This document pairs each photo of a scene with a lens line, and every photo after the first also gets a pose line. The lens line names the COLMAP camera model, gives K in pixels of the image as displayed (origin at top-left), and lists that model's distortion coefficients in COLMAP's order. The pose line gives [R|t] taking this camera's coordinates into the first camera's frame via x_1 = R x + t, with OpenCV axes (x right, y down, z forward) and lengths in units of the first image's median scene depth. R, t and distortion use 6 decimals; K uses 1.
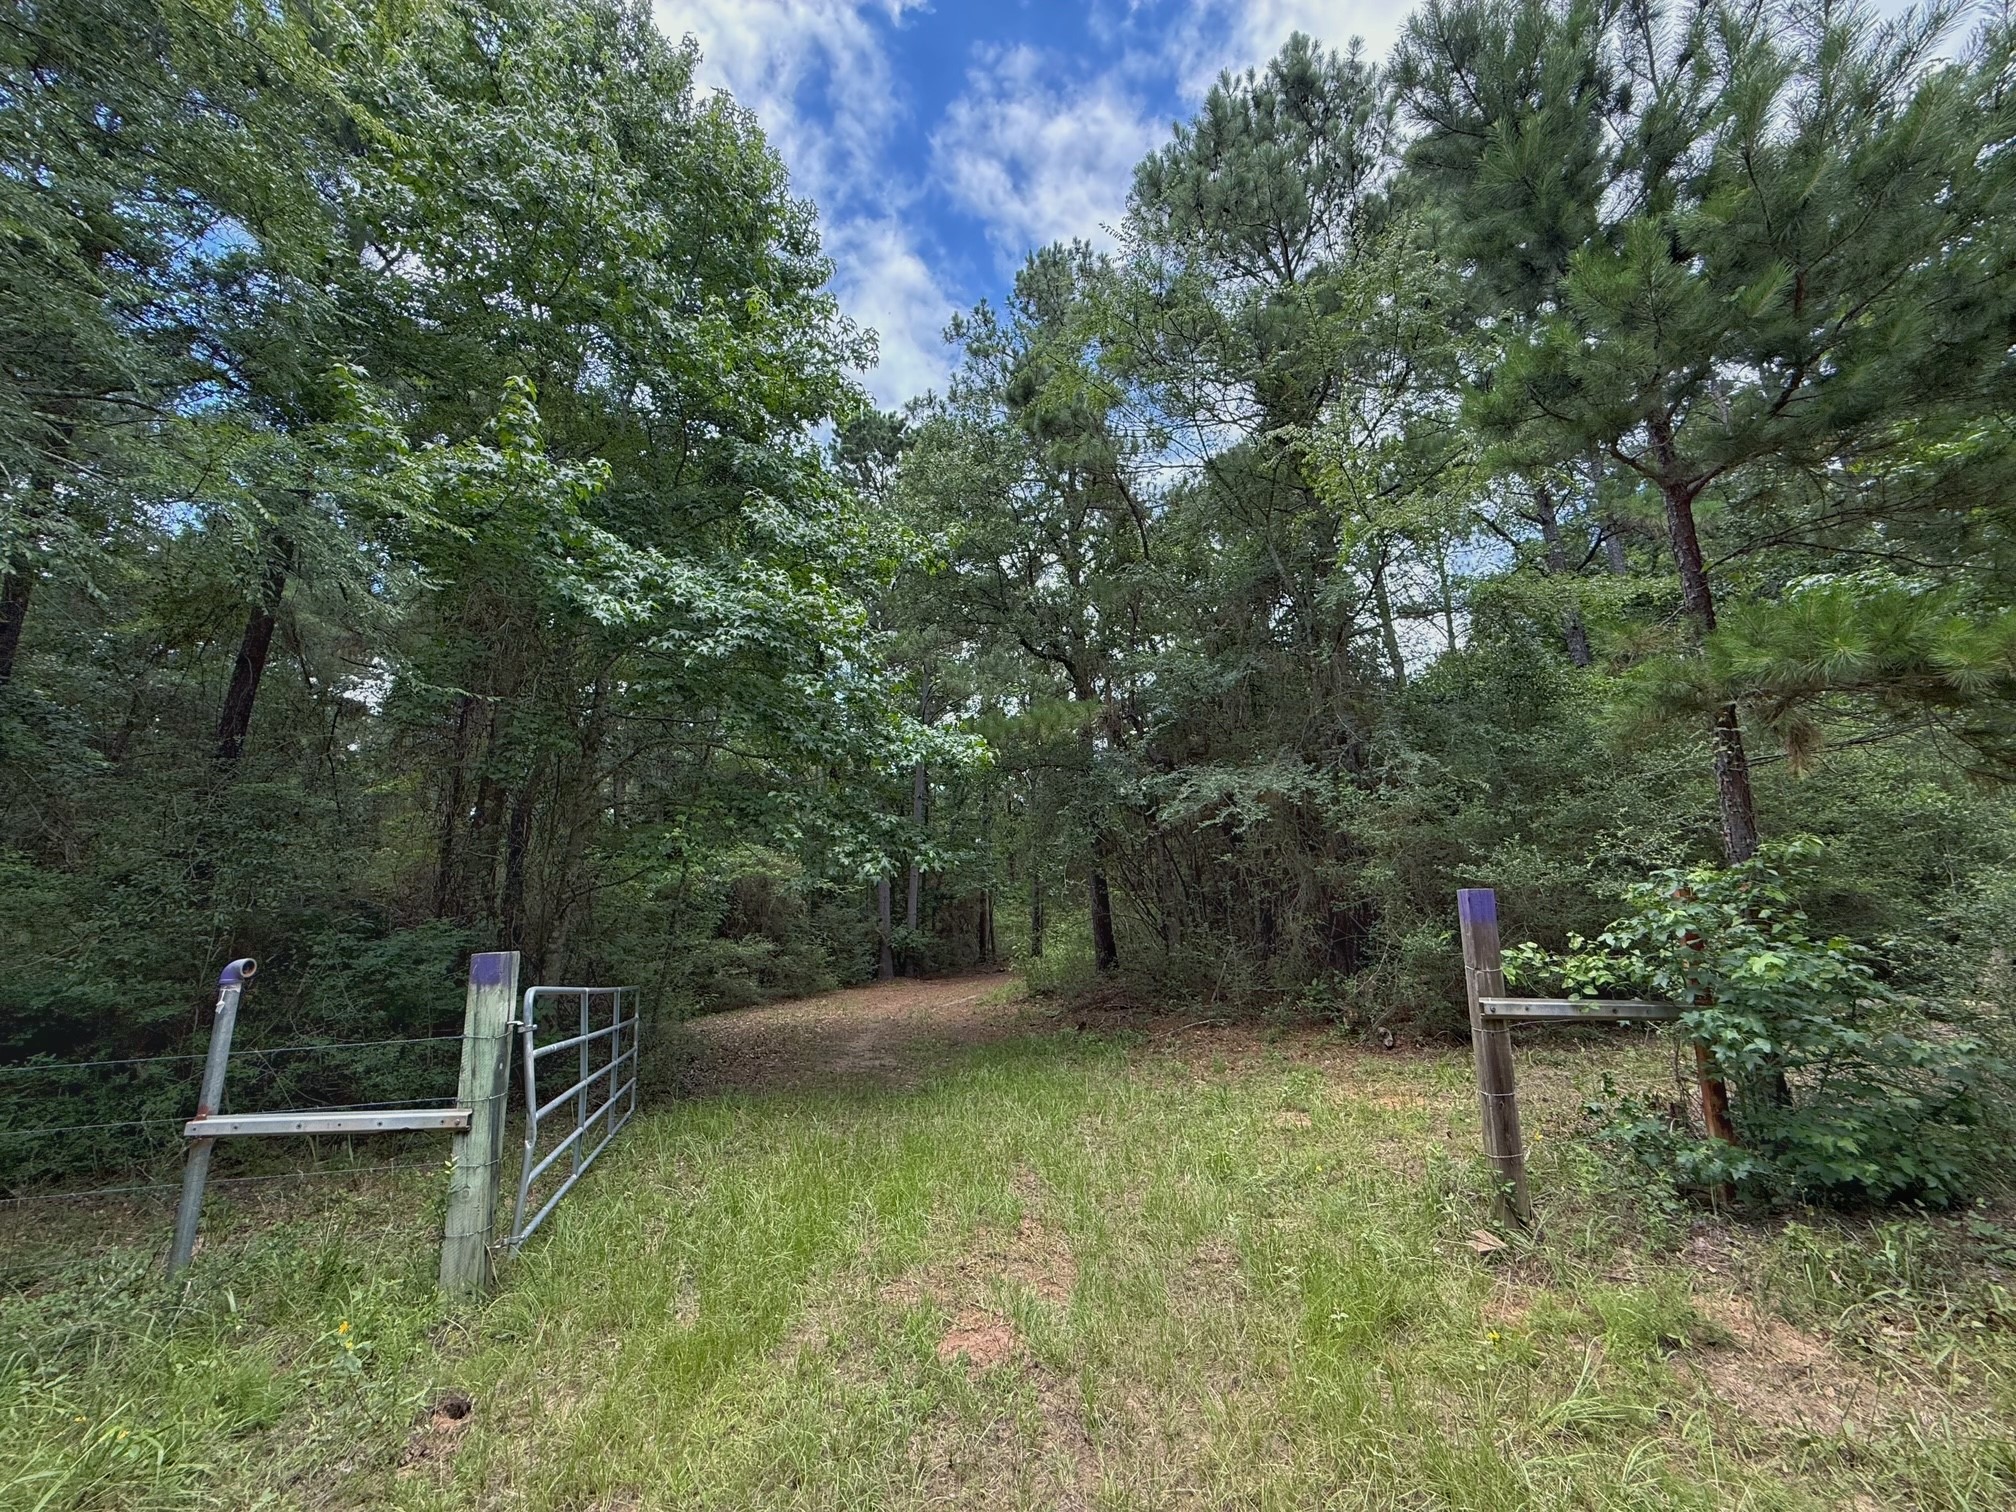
lens RADIAL K [[801.9, 0, 1024.1], [0, 801.9, 755.4], [0, 0, 1]] dist [-0.001836, 0.000655]
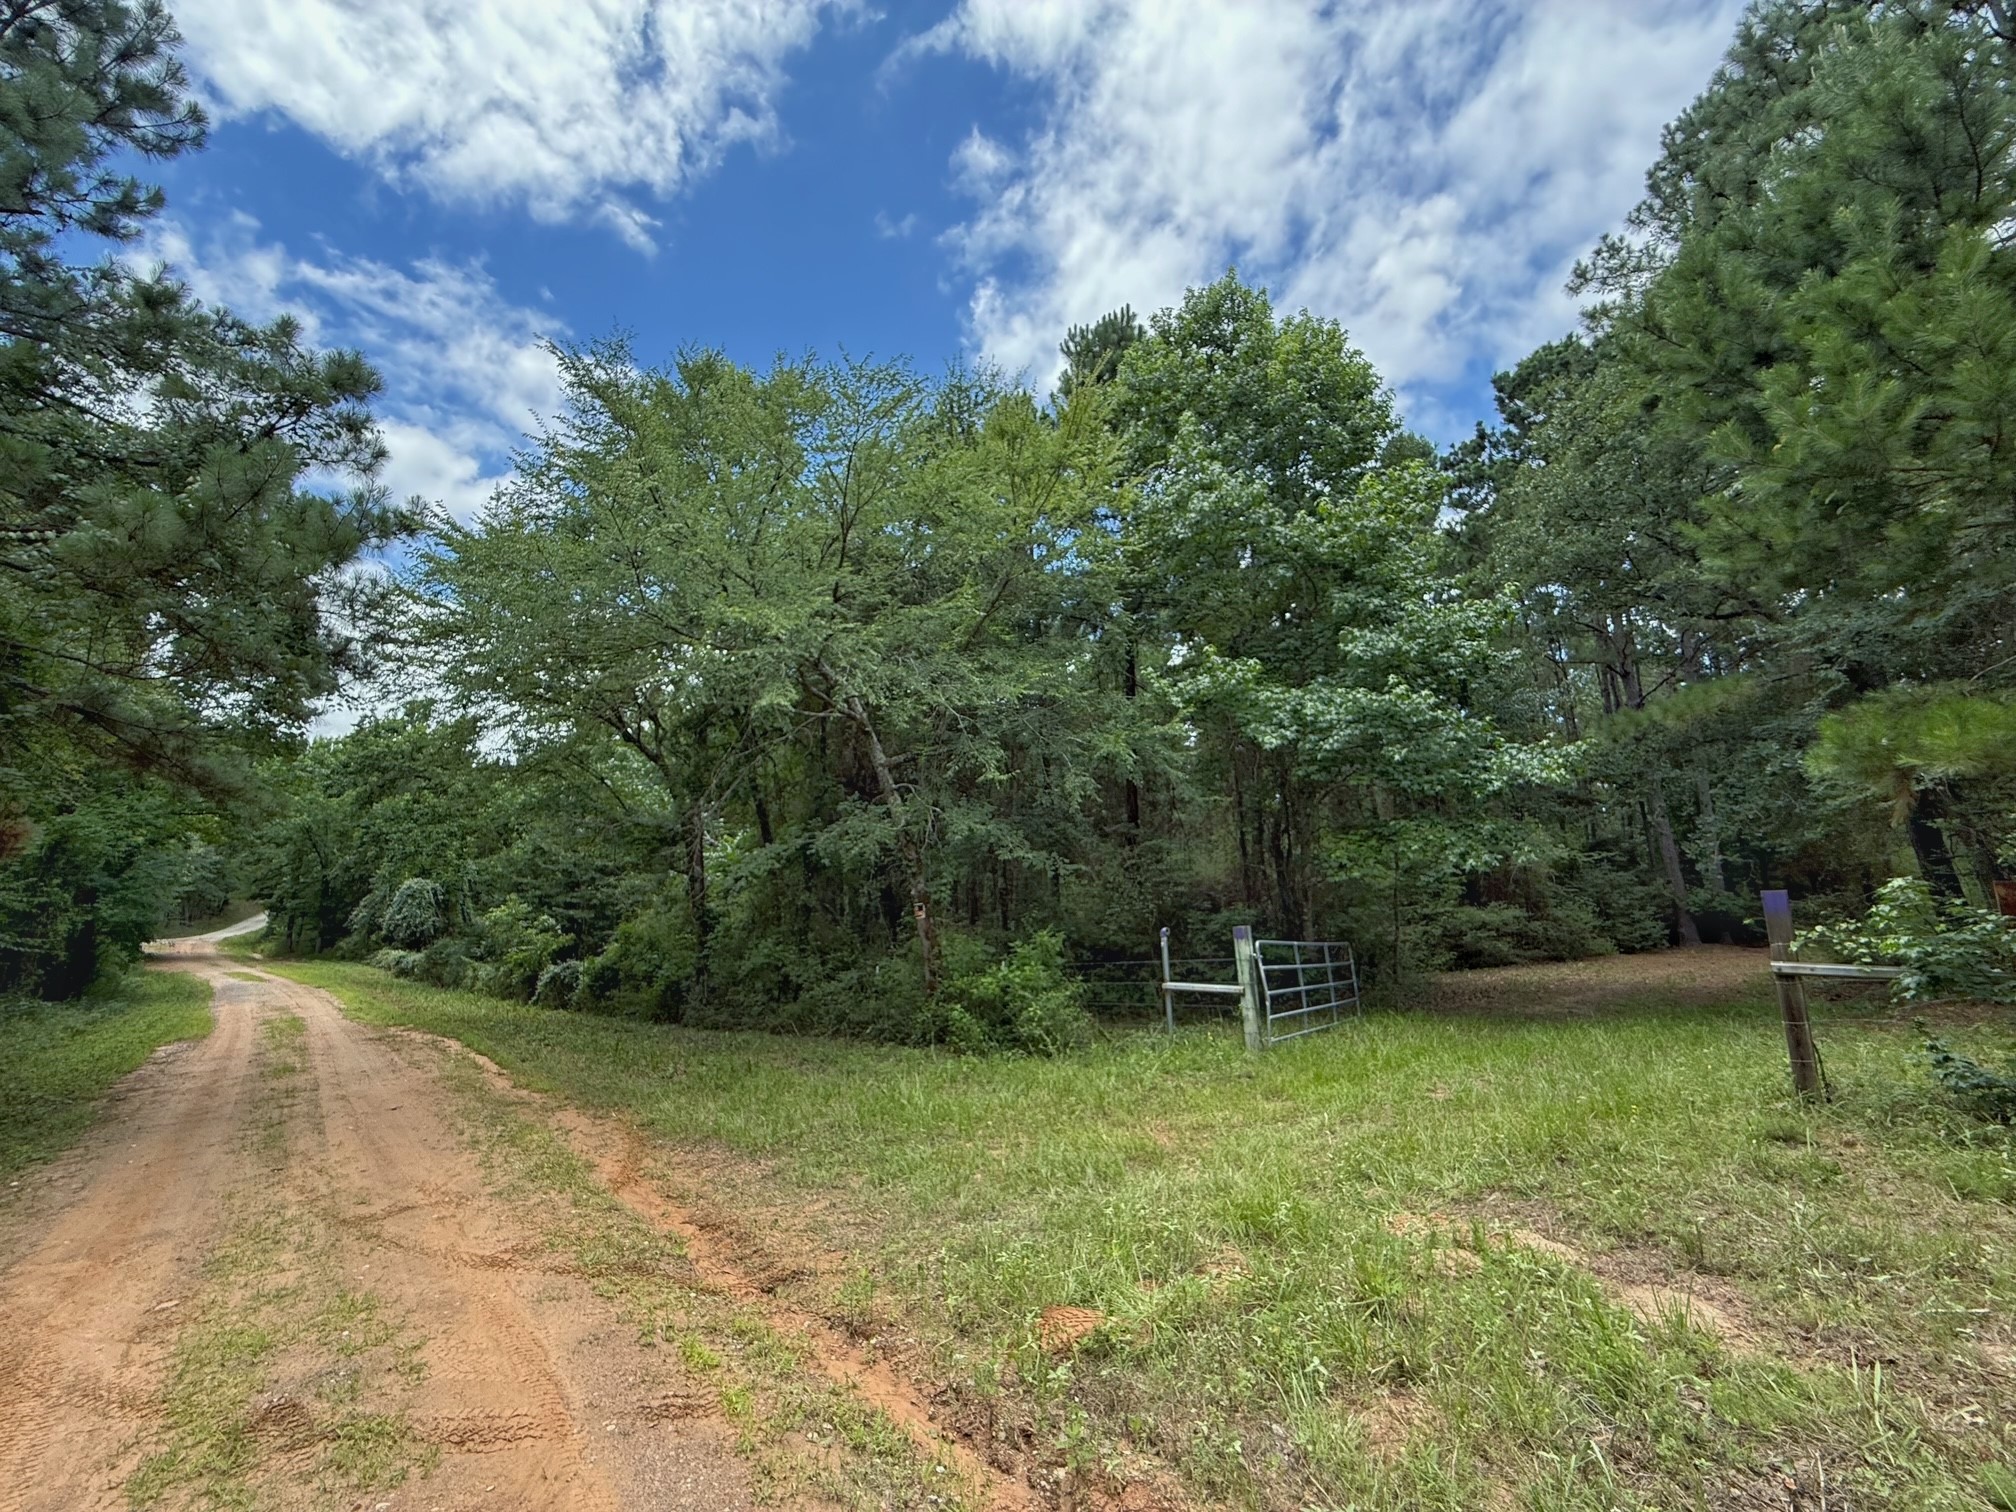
lens RADIAL K [[801.9, 0, 1009.1], [0, 801.9, 746.9], [0, 0, 1]] dist [-0.001836, 0.000655]
pose [[0.589475, -0.167630, -0.790202, 0.551724], [0.196287, 0.978636, -0.061178, -0.161746], [0.783576, -0.119043, 0.609785, -0.572525]]
